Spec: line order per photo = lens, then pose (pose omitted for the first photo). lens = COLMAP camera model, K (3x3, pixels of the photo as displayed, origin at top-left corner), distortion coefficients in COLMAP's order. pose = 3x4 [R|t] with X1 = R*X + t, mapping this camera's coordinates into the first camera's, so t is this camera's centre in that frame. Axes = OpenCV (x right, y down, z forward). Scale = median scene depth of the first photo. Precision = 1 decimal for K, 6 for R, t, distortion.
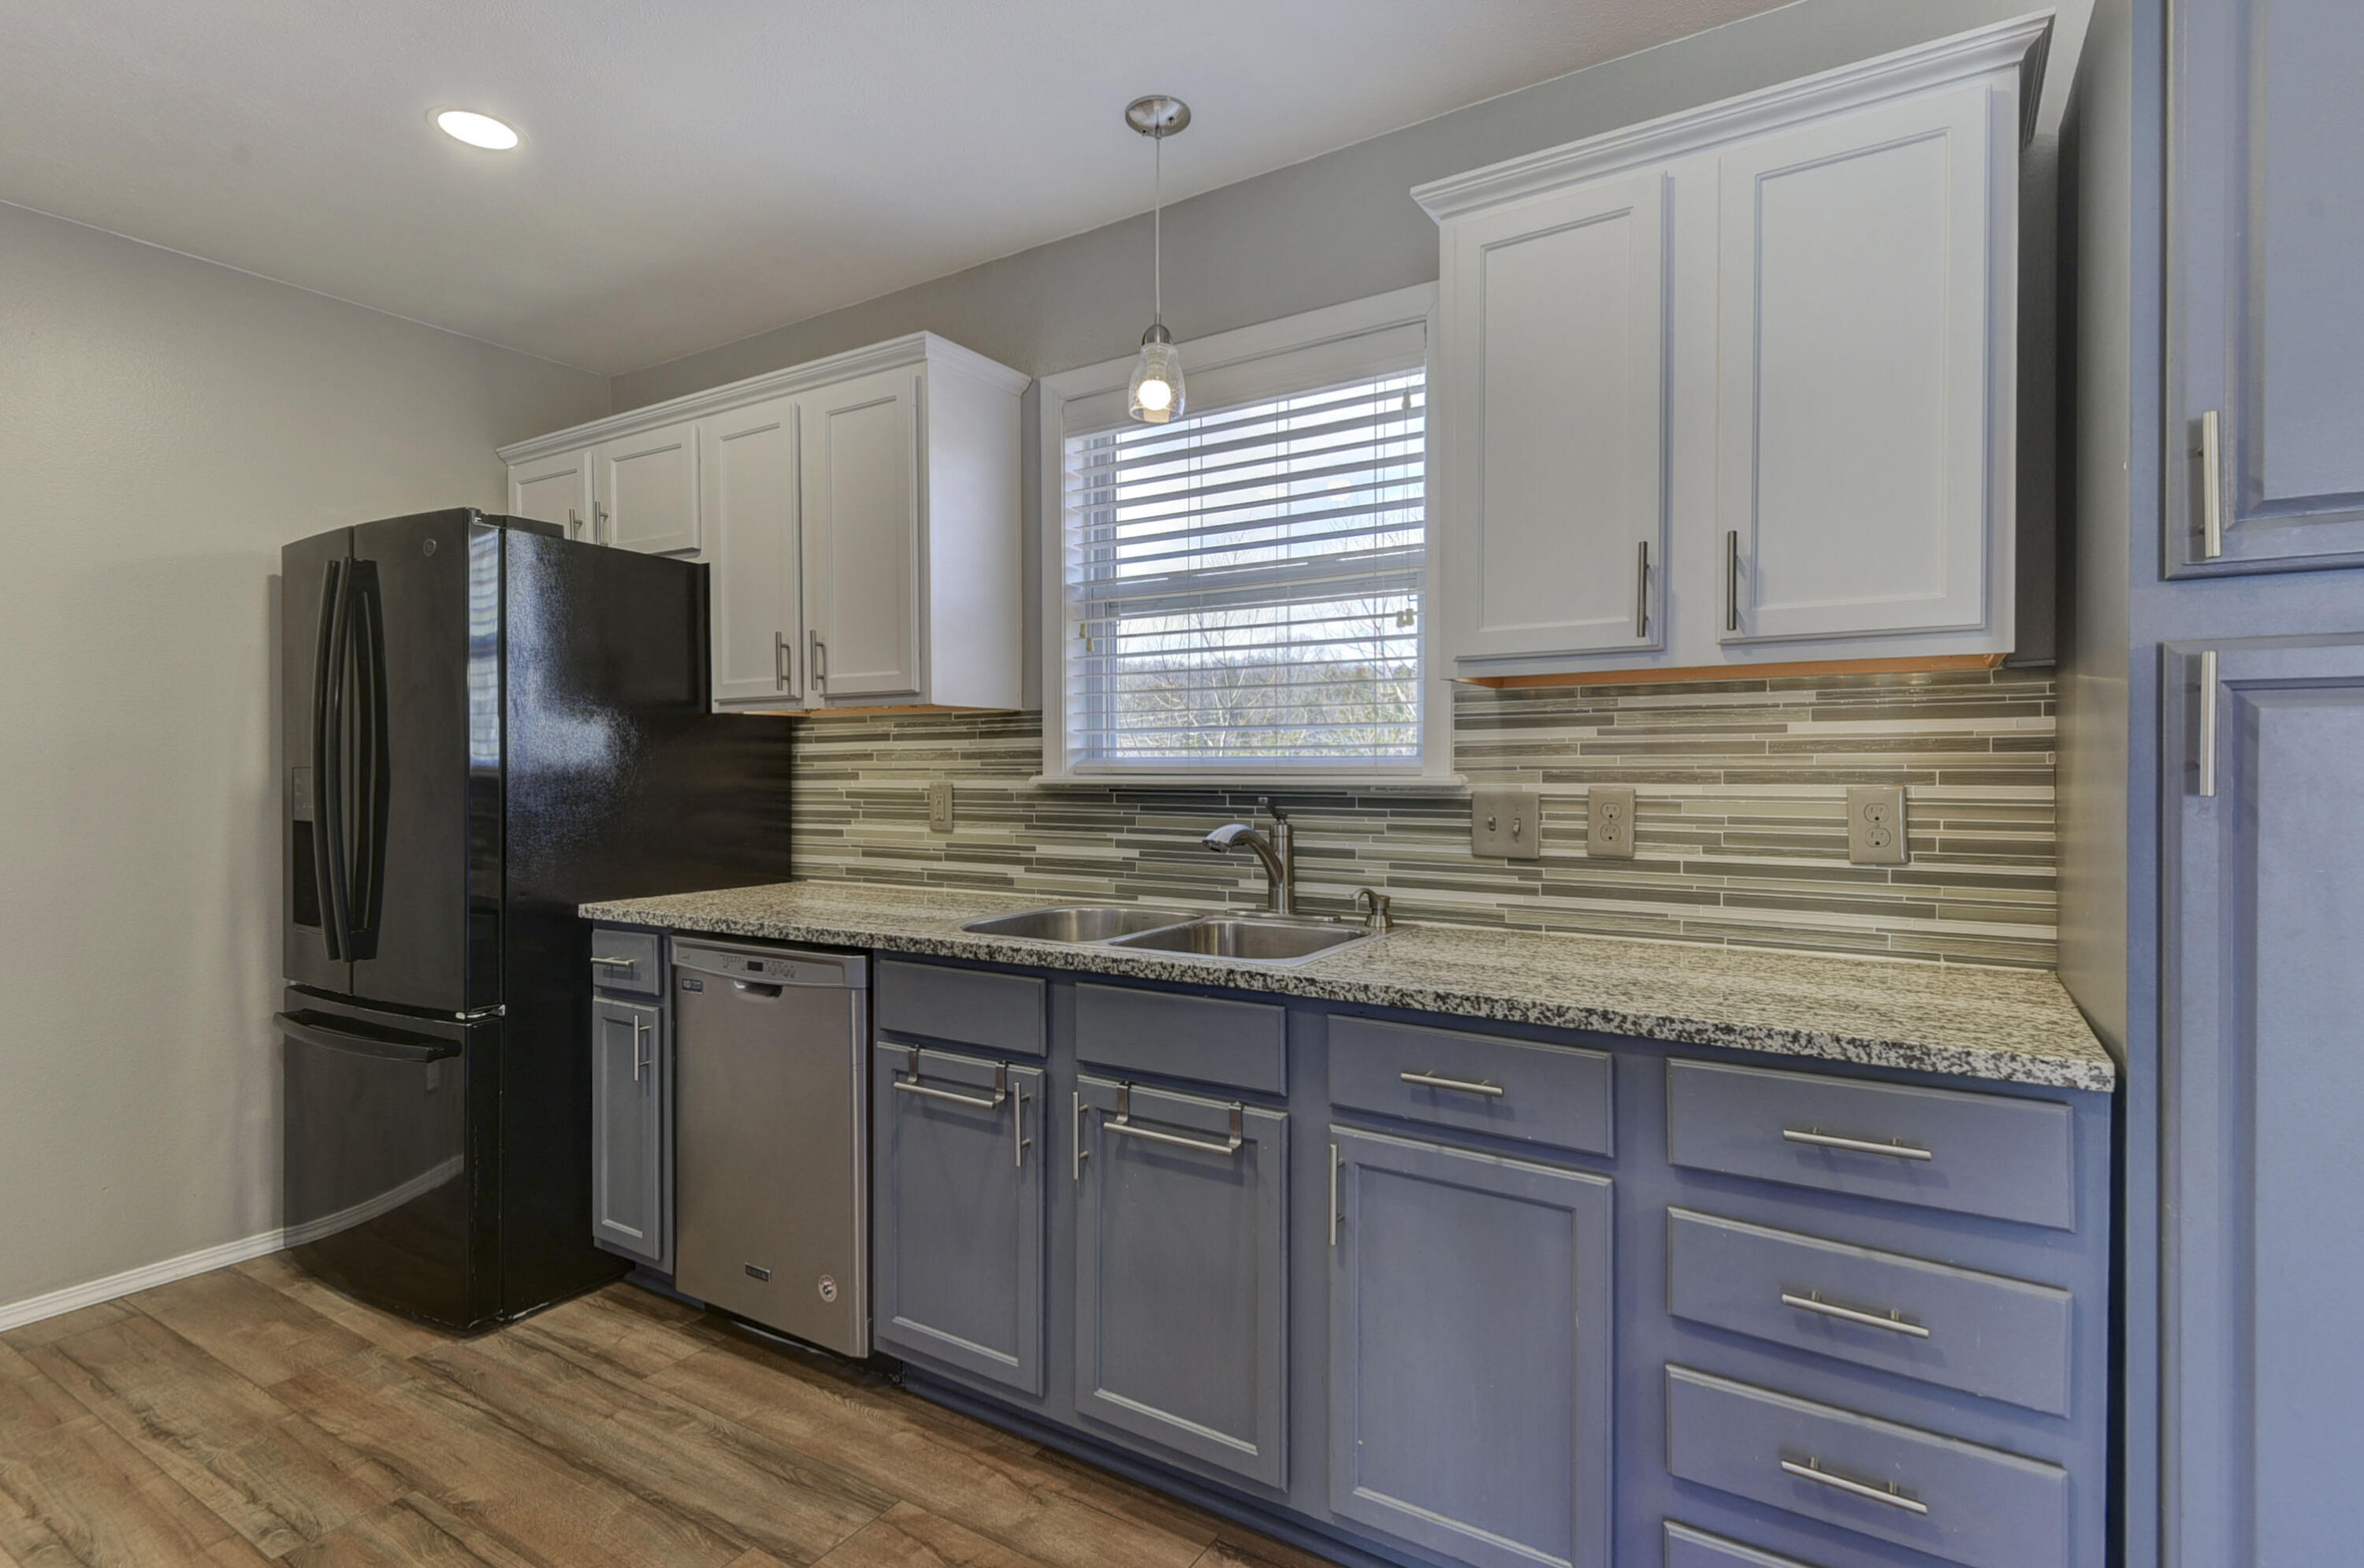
lens RADIAL K [[1145.8, 0, 1182.7], [0, 1145.8, 769.9], [0, 0, 1]] dist [0.044415, -0.032195]
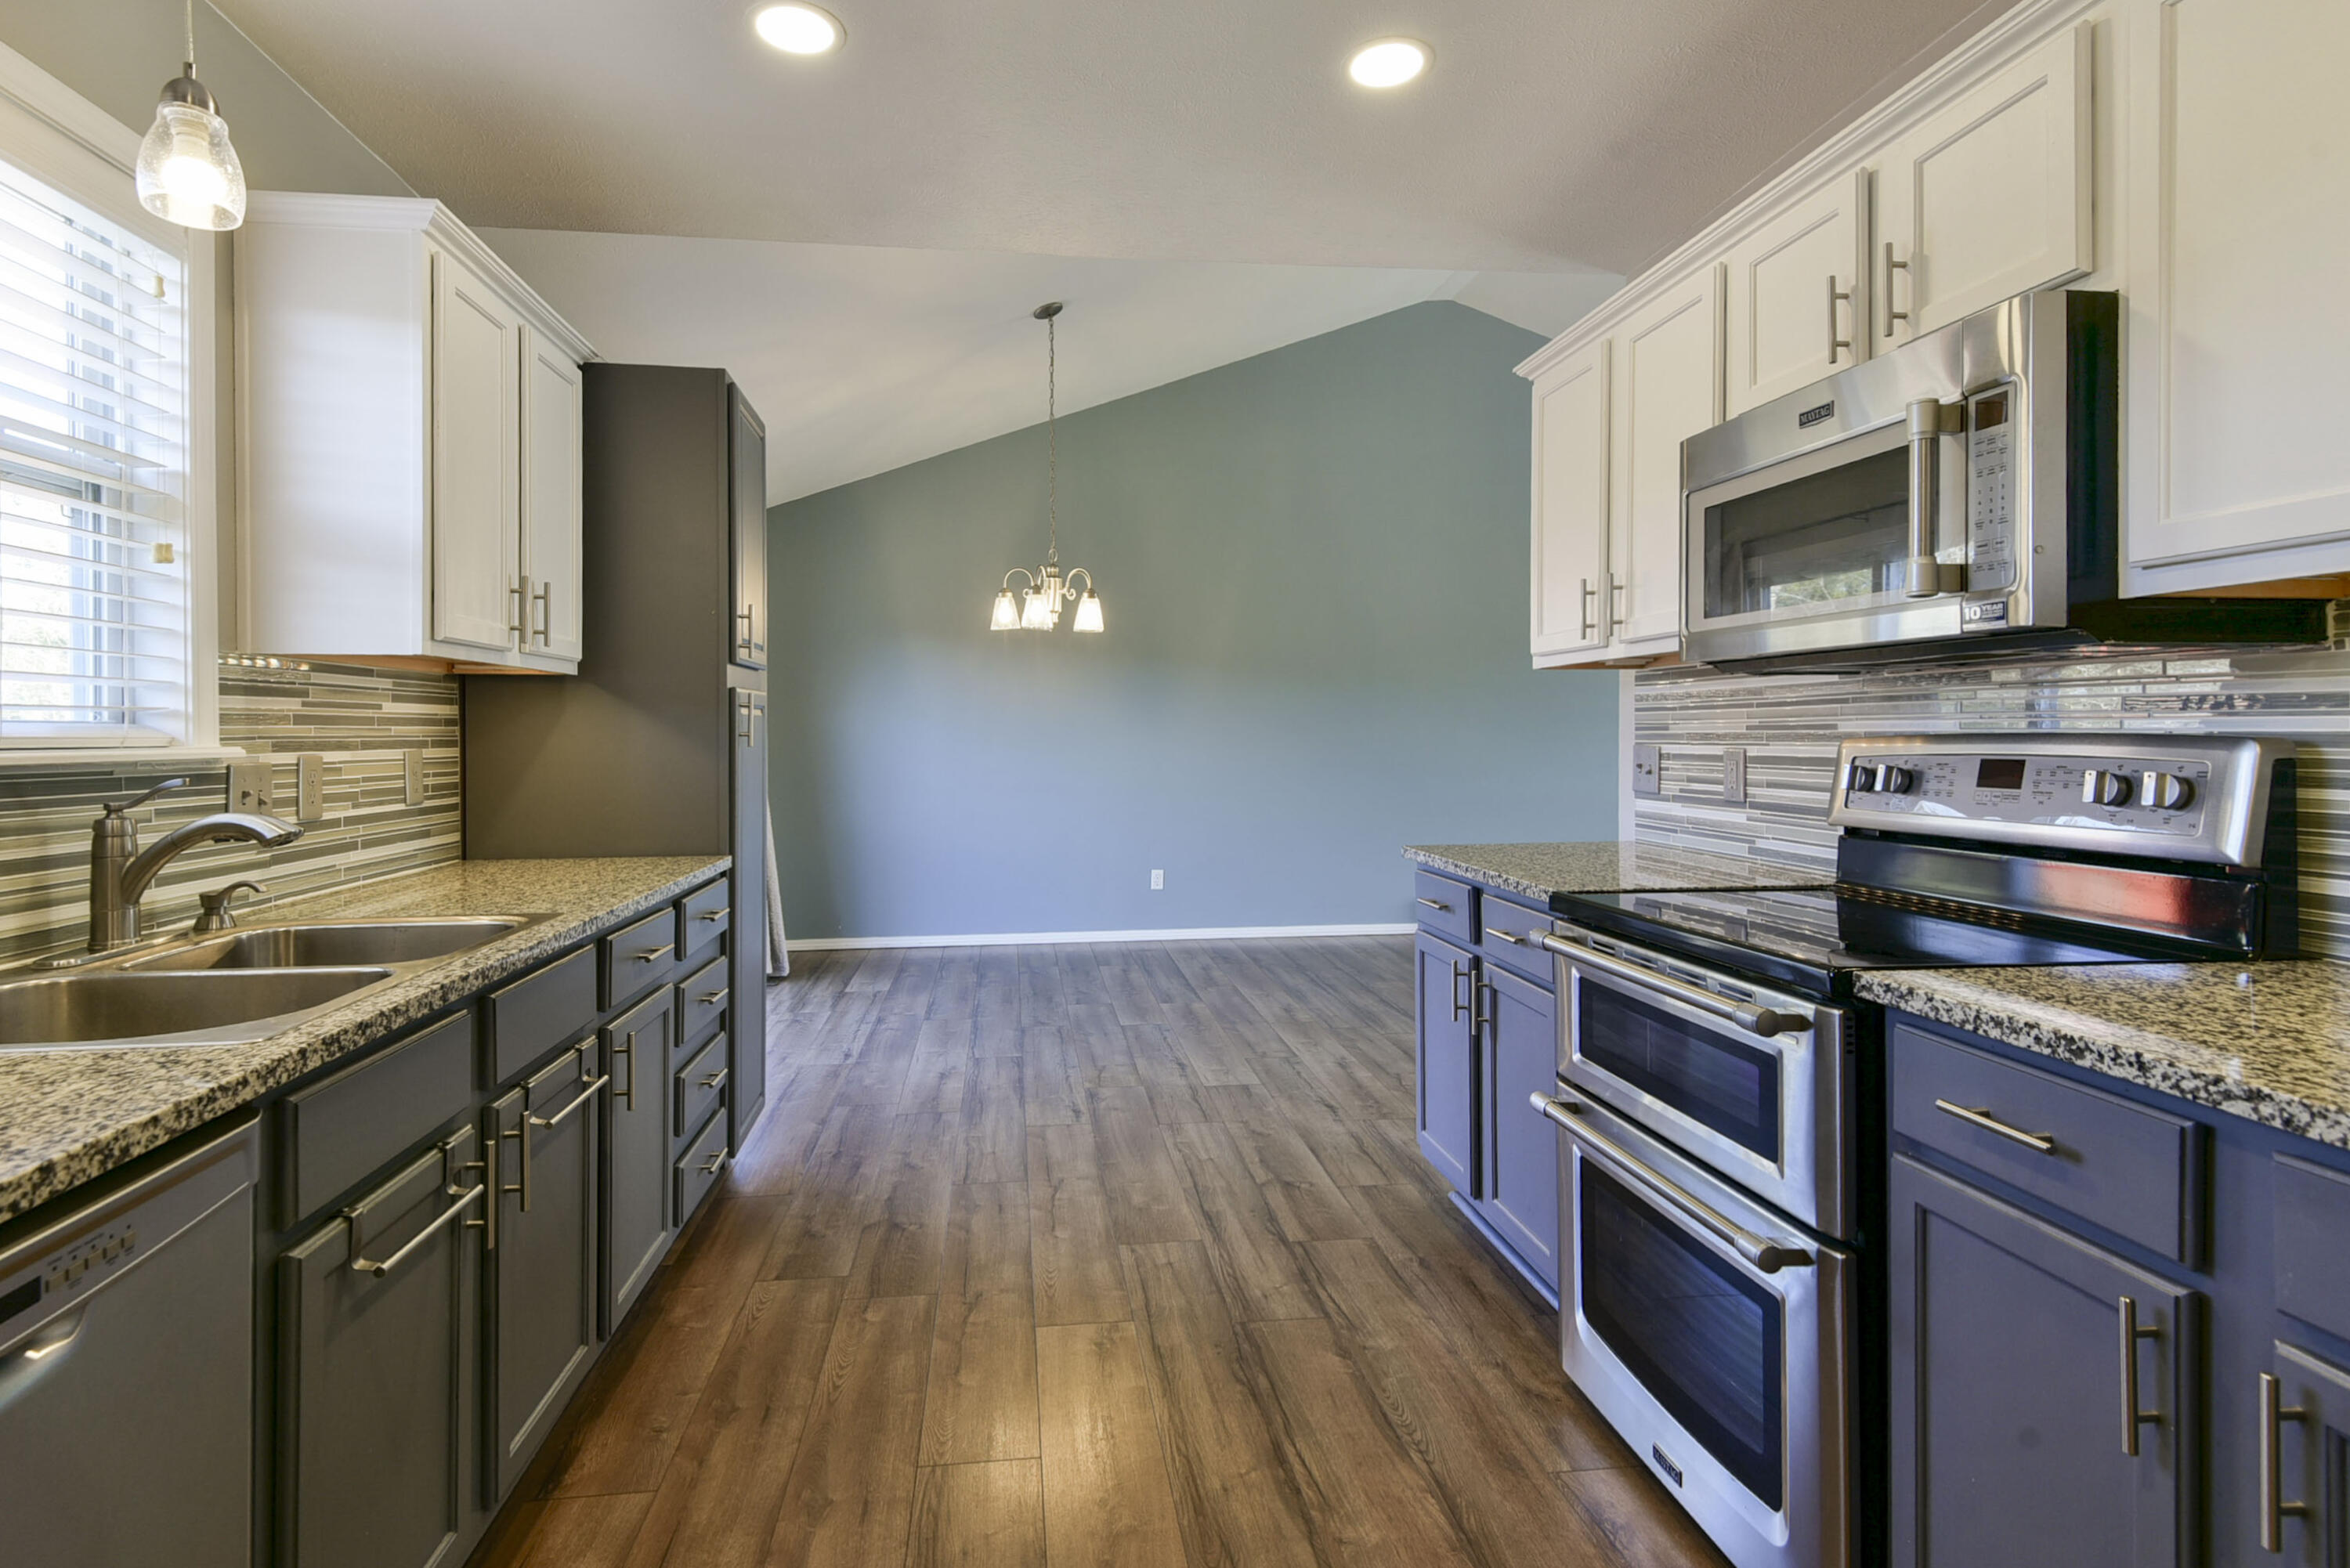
lens RADIAL K [[1170.6, 0, 1168.3], [0, 1170.6, 741.1], [0, 0, 1]] dist [0.031748, -0.000650]
pose [[-0.643260, -0.001611, 0.765646, -1.003529], [0.005769, 0.999959, 0.006951, -0.001591], [-0.765626, 0.008888, -0.643224, 1.105390]]
